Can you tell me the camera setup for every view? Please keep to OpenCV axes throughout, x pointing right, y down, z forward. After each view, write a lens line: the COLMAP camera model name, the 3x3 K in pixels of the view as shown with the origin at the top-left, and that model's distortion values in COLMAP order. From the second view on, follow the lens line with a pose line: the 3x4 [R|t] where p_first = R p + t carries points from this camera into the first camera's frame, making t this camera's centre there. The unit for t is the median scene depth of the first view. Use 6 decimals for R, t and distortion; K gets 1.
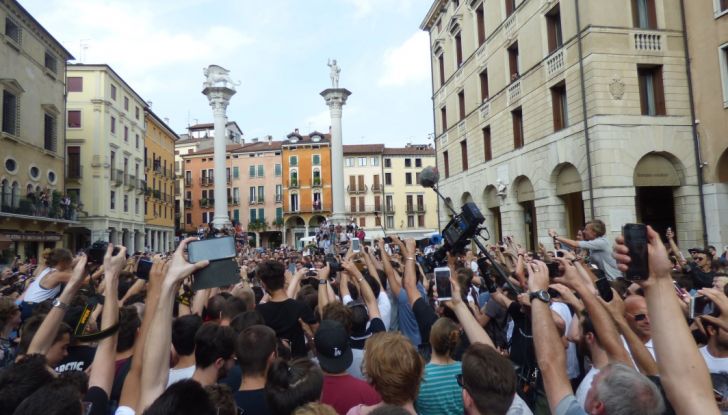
lens RADIAL K [[448.5, 0, 357.3], [0, 448.5, 208.0], [0, 0, 1]] dist [0.005210, -0.002296]
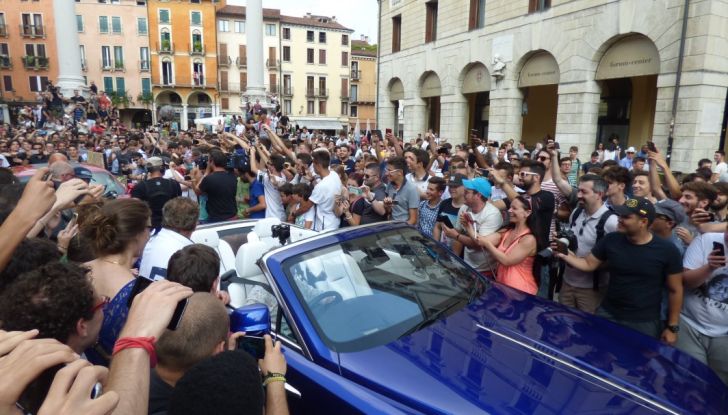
lens RADIAL K [[444.7, 0, 364.0], [0, 444.7, 207.5], [0, 0, 1]] dist [-0.003242, 0.001707]
pose [[0.951641, -0.004507, 0.307179, -0.052510], [-0.070240, 0.970215, 0.231841, 0.011553], [-0.299075, -0.242205, 0.922979, 0.126011]]
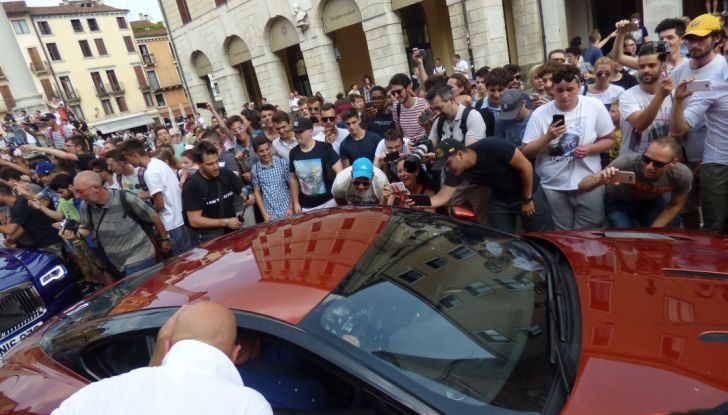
lens RADIAL K [[444.7, 0, 364.0], [0, 444.7, 207.5], [0, 0, 1]] dist [-0.003242, 0.001707]
pose [[0.748805, -0.308882, 0.586416, -0.052967], [0.141217, 0.938804, 0.314173, 0.014770], [-0.647572, -0.152443, 0.746600, 0.133567]]
